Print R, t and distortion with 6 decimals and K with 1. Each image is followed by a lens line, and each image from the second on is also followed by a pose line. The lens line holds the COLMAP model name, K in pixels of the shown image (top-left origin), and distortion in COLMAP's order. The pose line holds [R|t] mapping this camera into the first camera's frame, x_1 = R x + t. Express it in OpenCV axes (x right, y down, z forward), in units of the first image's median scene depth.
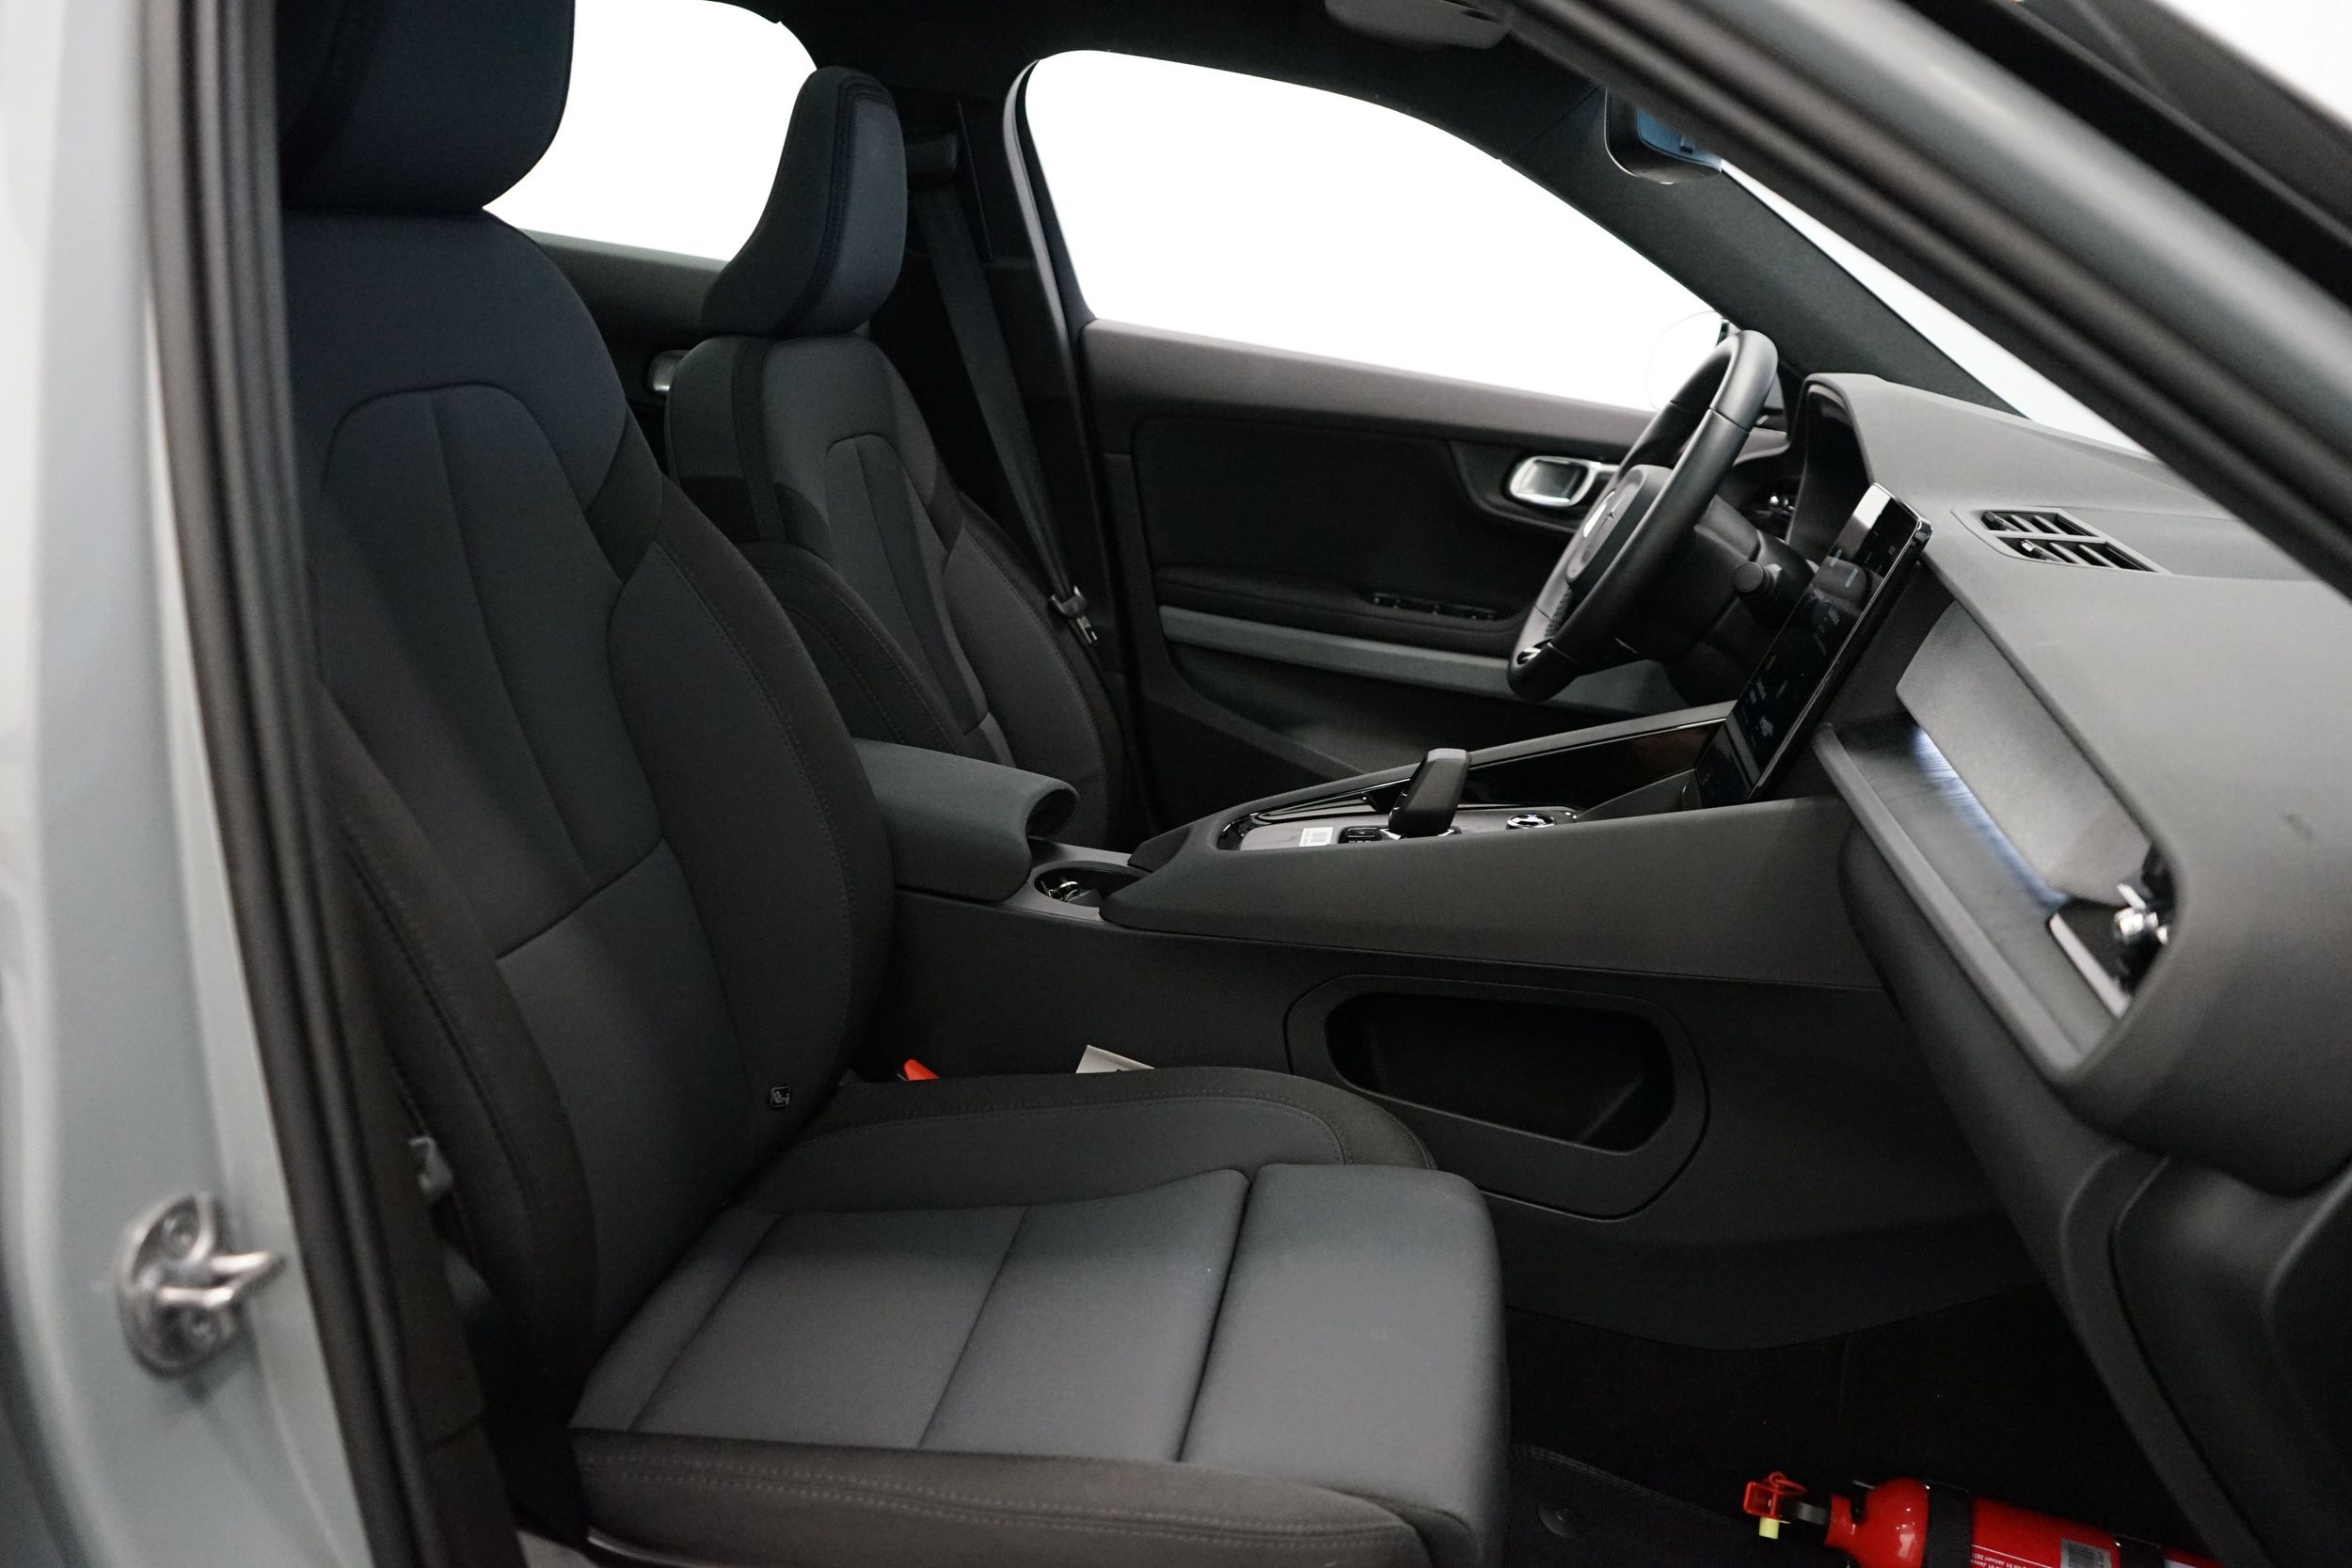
lens RADIAL K [[1837.0, 0, 1176.0], [0, 1837.0, 784.0], [0, 0, 1]] dist [0.006612, 0.005704]
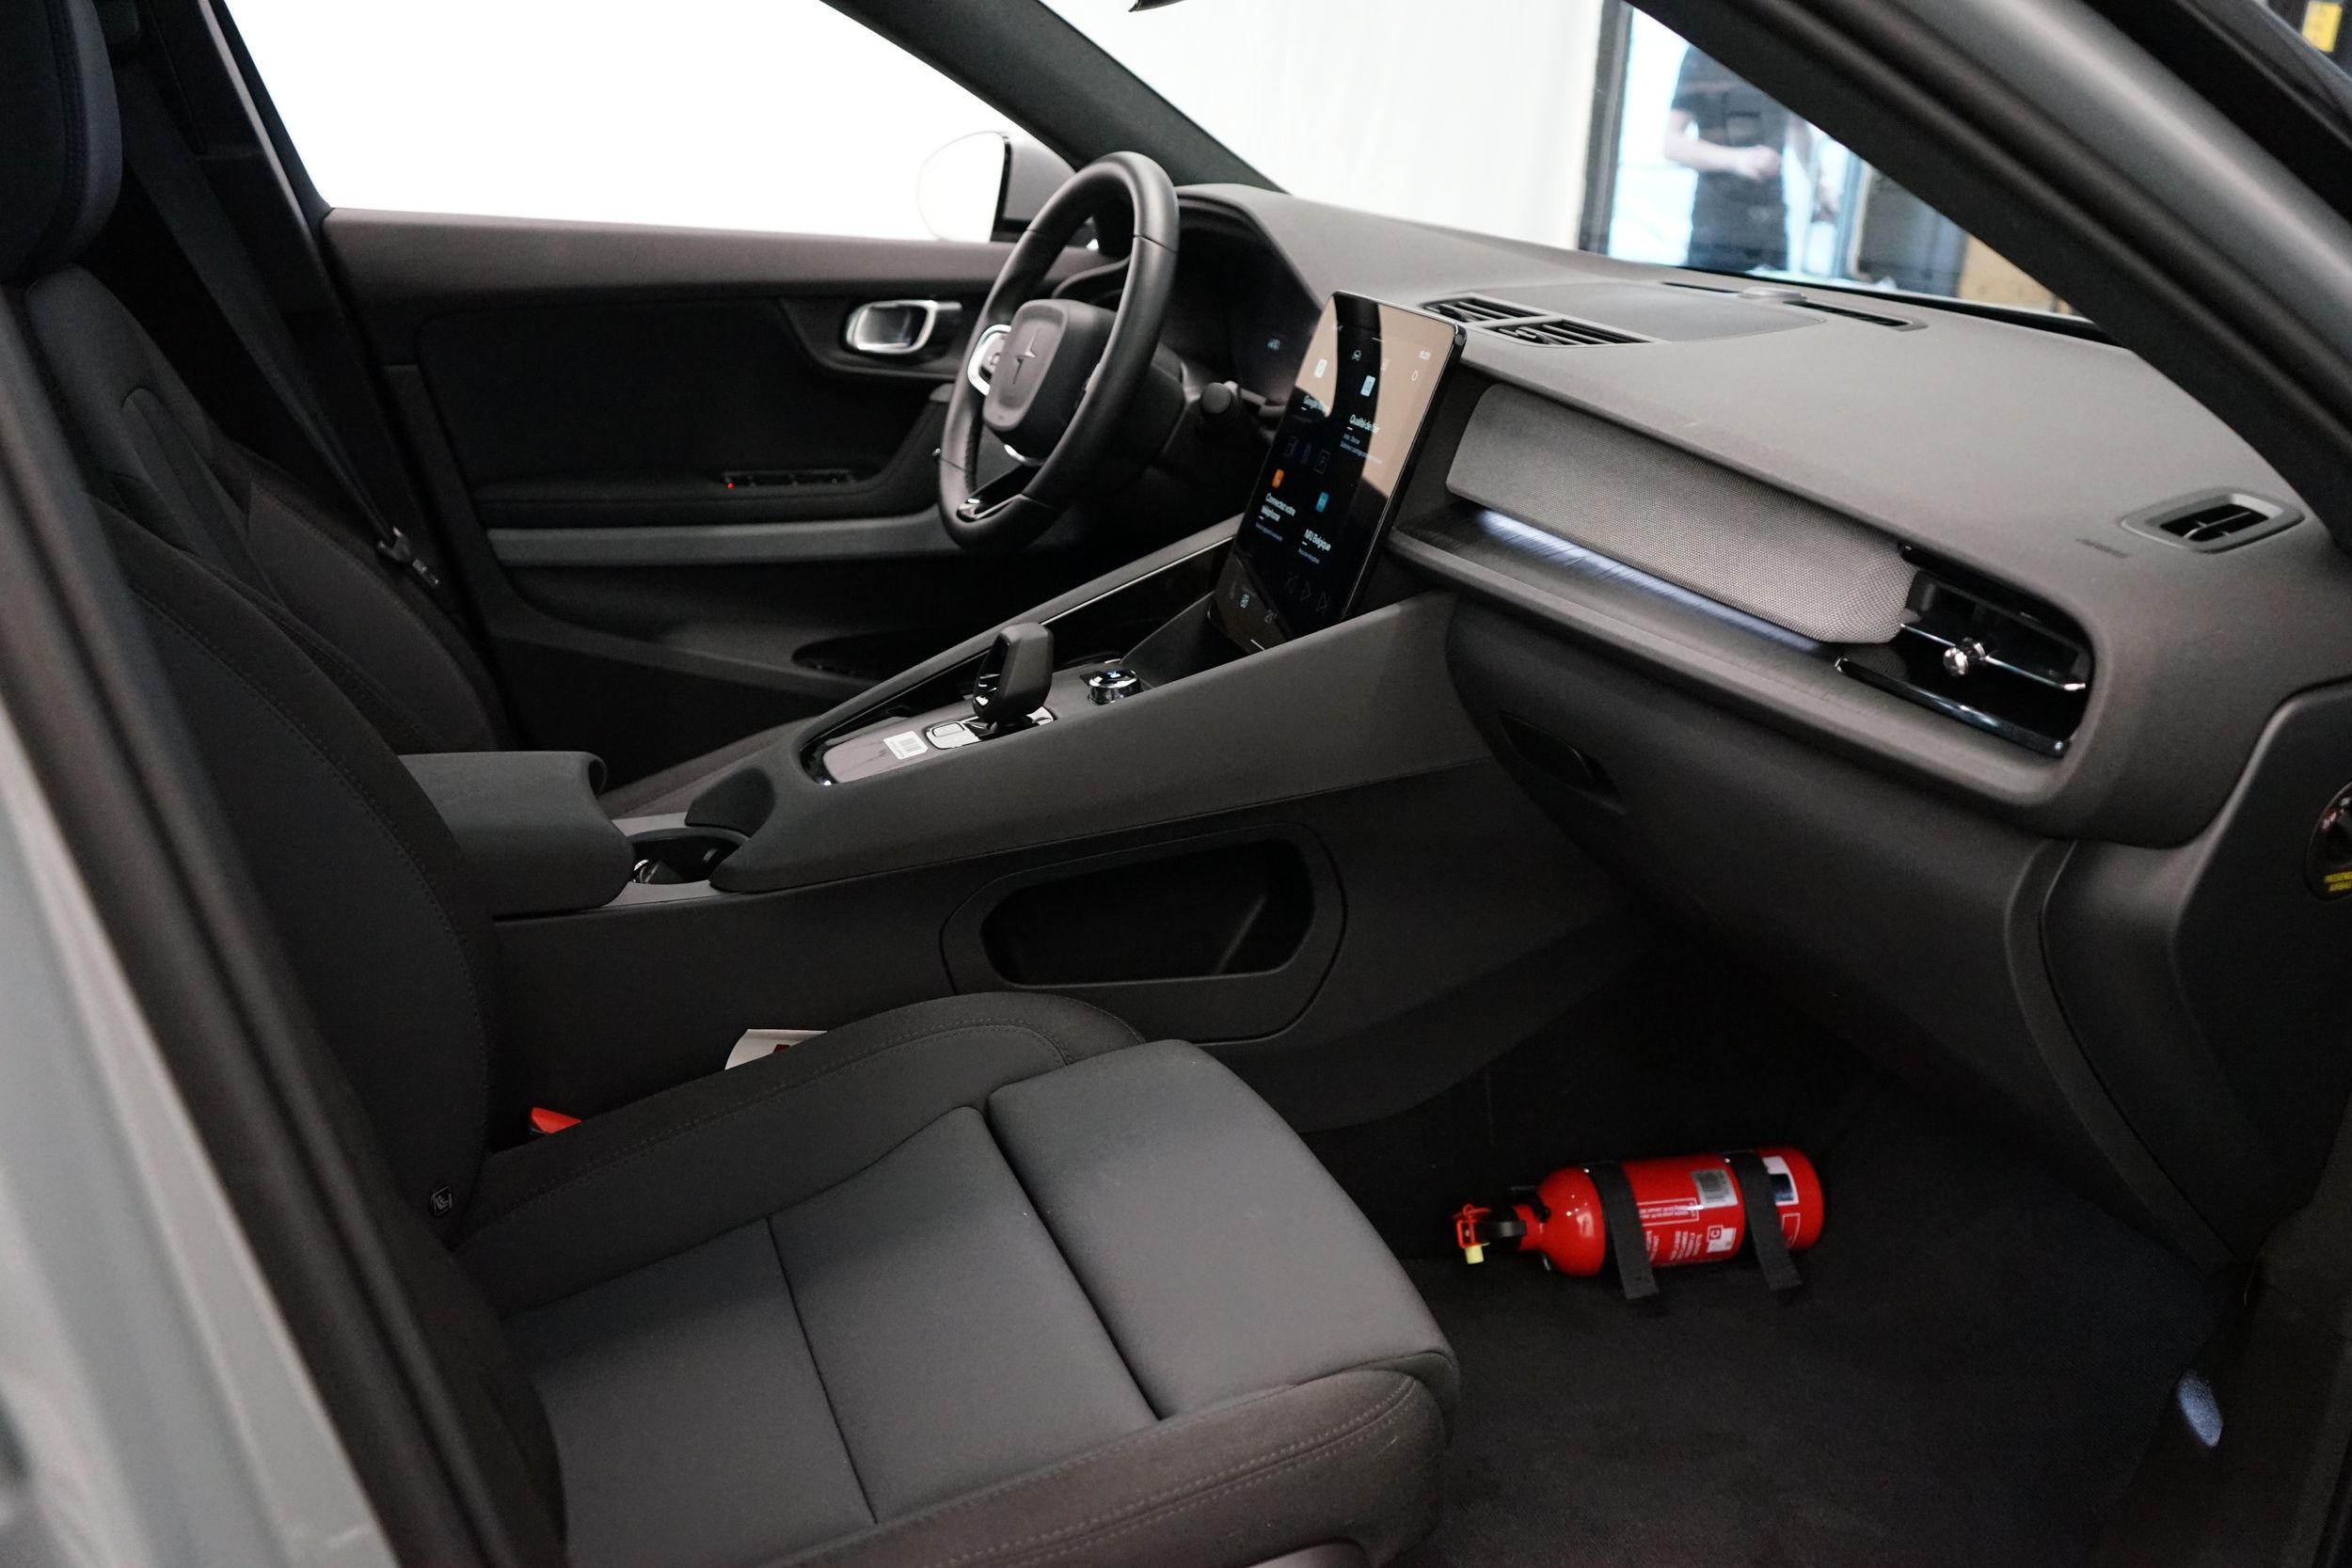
lens RADIAL K [[1841.7, 0, 1176.0], [0, 1841.7, 784.0], [0, 0, 1]] dist [-0.018596, 0.005702]
pose [[0.859451, -0.247048, 0.447561, -0.200381], [0.204221, 0.968507, 0.142439, -0.050129], [-0.468655, -0.031018, 0.882836, 0.089800]]
